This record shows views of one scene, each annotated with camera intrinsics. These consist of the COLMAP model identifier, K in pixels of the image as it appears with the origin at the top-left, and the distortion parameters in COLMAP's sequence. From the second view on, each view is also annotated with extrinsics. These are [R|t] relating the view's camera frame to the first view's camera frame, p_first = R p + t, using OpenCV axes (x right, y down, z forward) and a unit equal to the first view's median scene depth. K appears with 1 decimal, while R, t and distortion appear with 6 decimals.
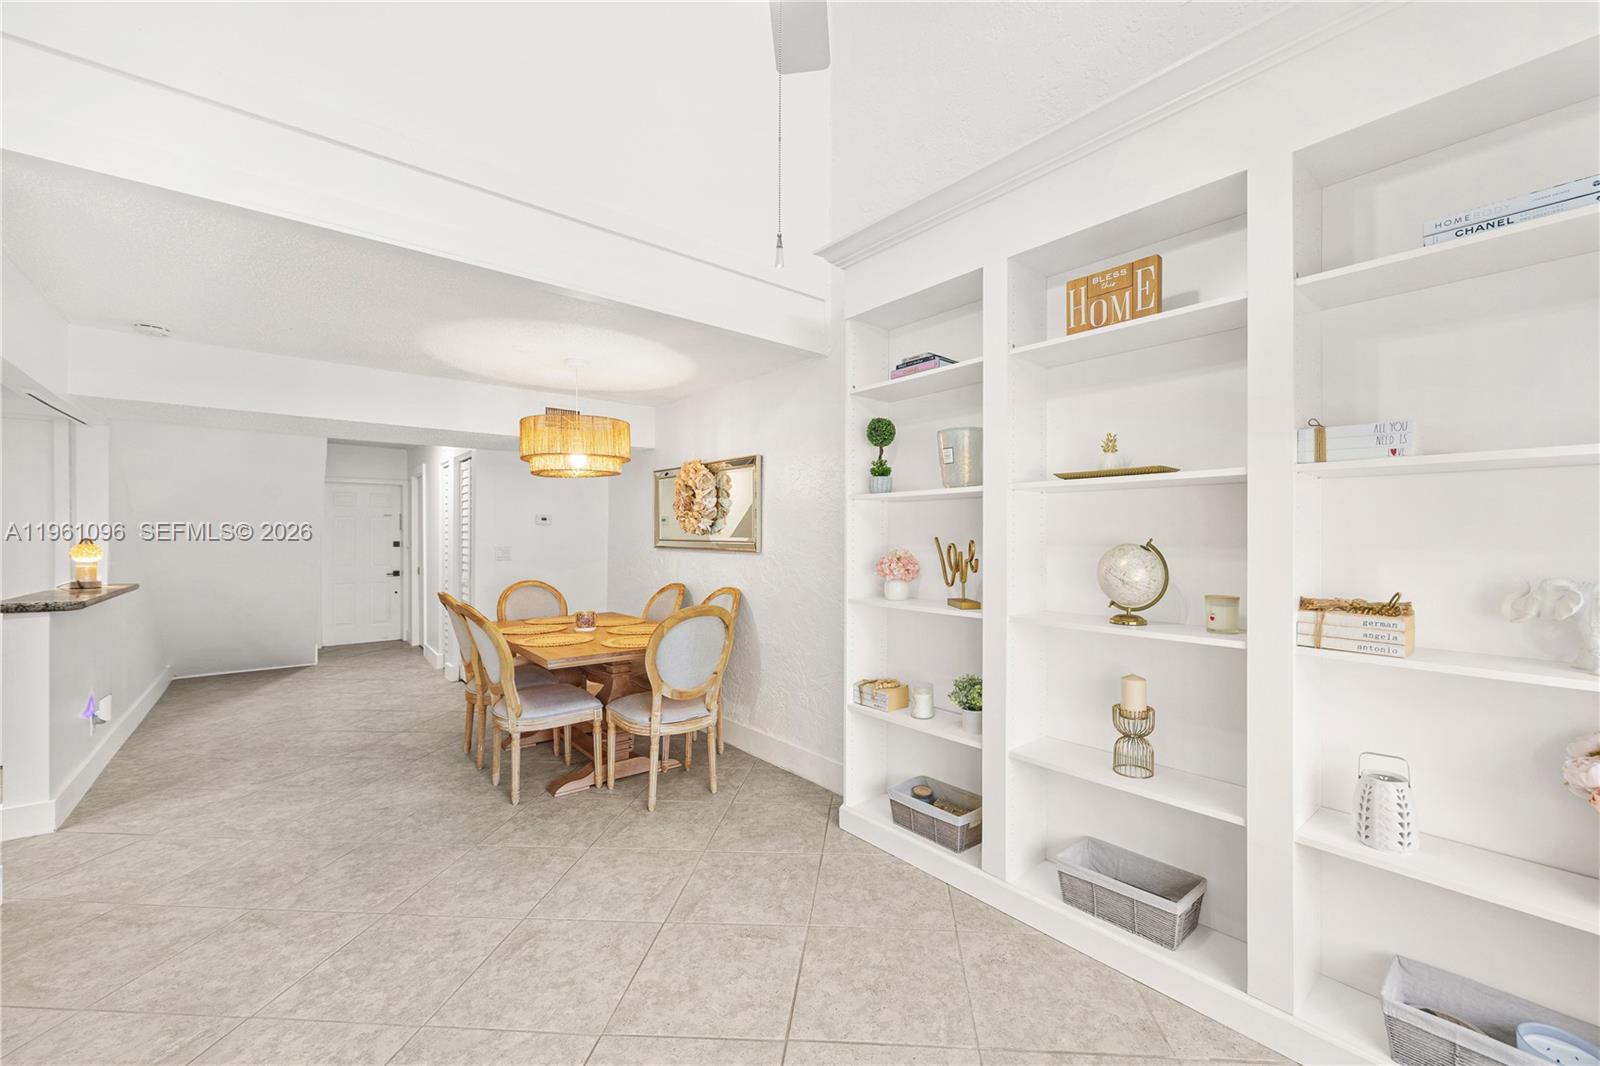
lens RADIAL K [[642.9, 0, 848.3], [0, 642.9, 538.2], [0, 0, 1]] dist [-0.001578, 0.000078]
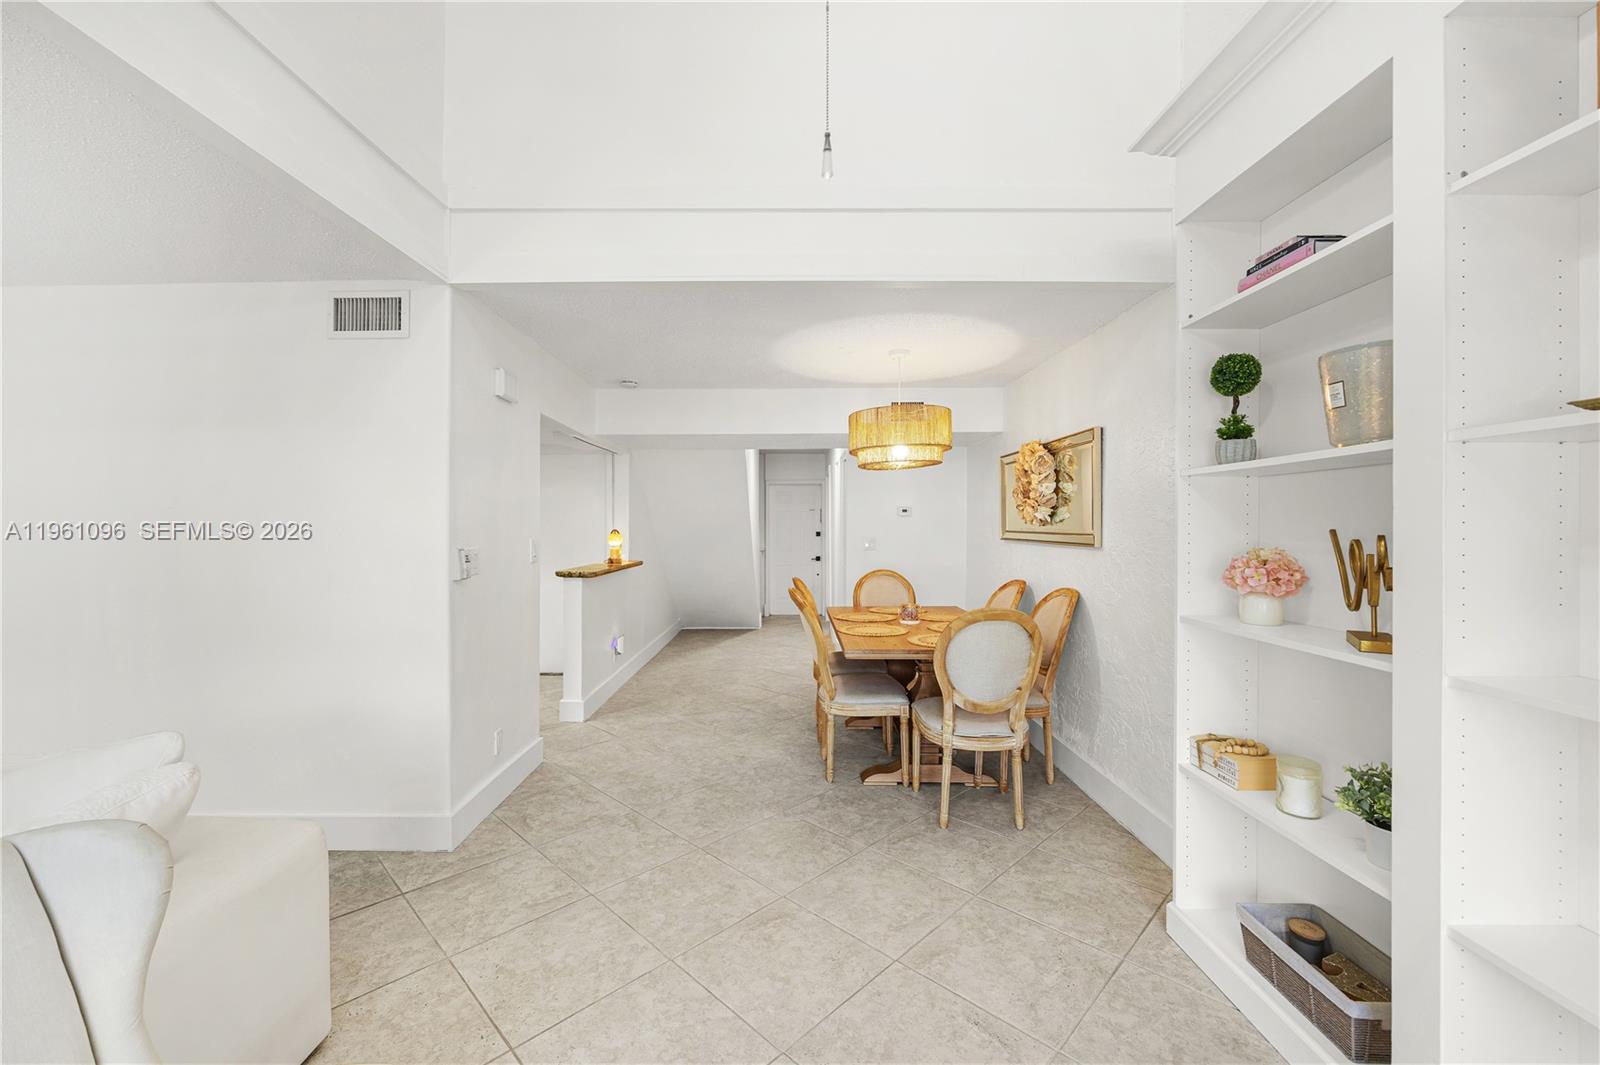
lens RADIAL K [[651.3, 0, 783.2], [0, 651.3, 527.3], [0, 0, 1]] dist [-0.001006, 0.000088]
pose [[0.740021, -0.001895, -0.672581, 0.148308], [0.000907, 0.999998, -0.001820, -0.002497], [0.672583, 0.000737, 0.740021, 0.158293]]
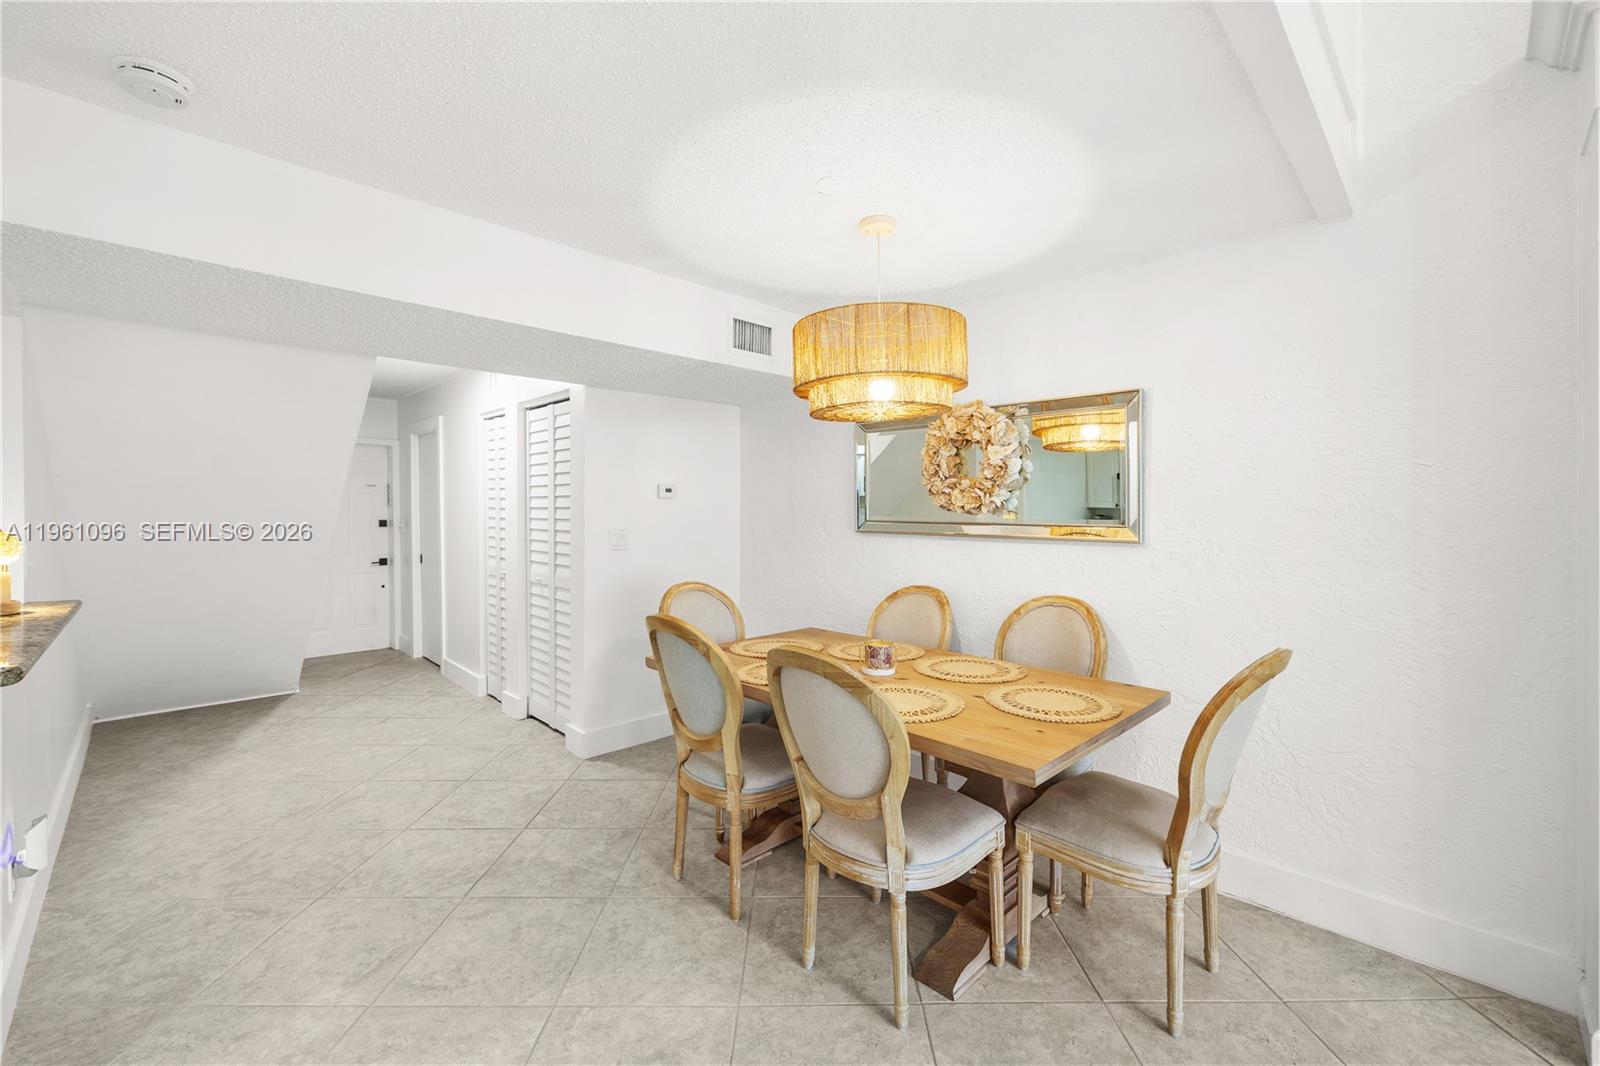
lens RADIAL K [[646.0, 0, 801.6], [0, 646.0, 521.9], [0, 0, 1]] dist [-0.001306, 0.000179]
pose [[0.997407, -0.000006, 0.071971, -0.648838], [-0.000955, 0.999911, 0.013317, -0.008320], [-0.071965, -0.013351, 0.997318, 0.490027]]
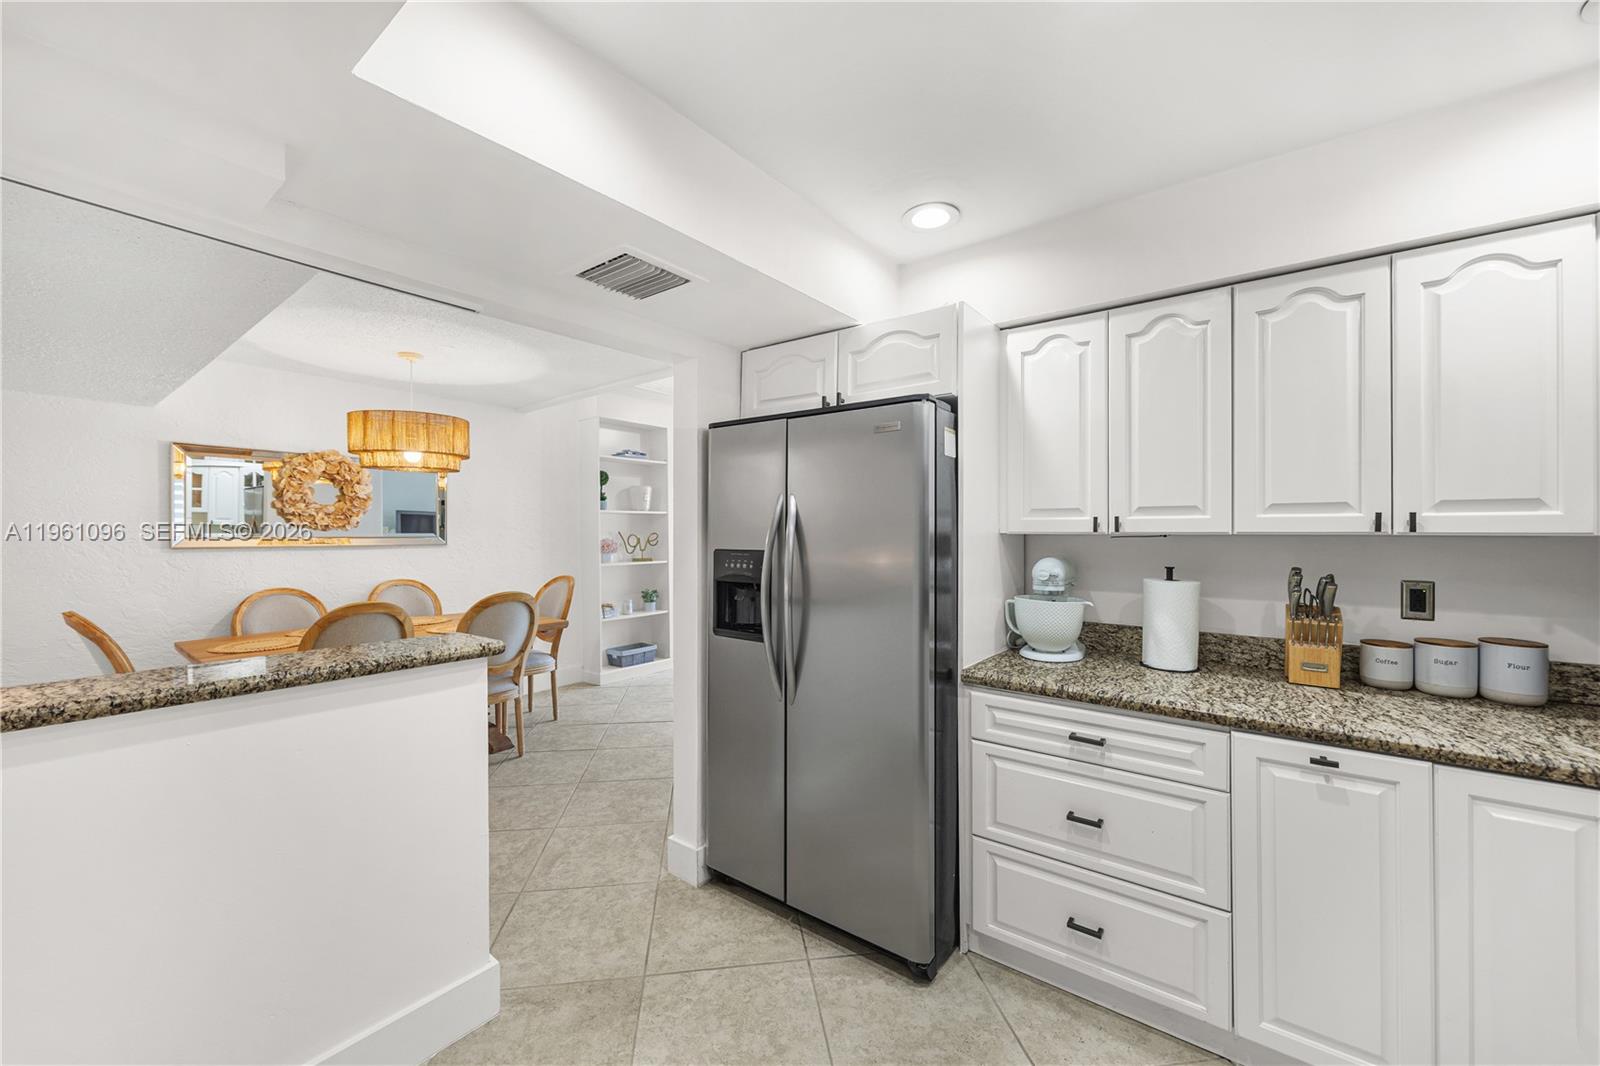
lens RADIAL K [[621.0, 0, 800.0], [0, 621.0, 533.0], [0, 0, 1]] dist [-0.001914, -0.000113]
pose [[-0.207227, -0.004703, 0.978282, -1.792295], [0.000891, 0.999987, 0.004996, -0.005655], [-0.978292, 0.001907, -0.207220, 0.748732]]
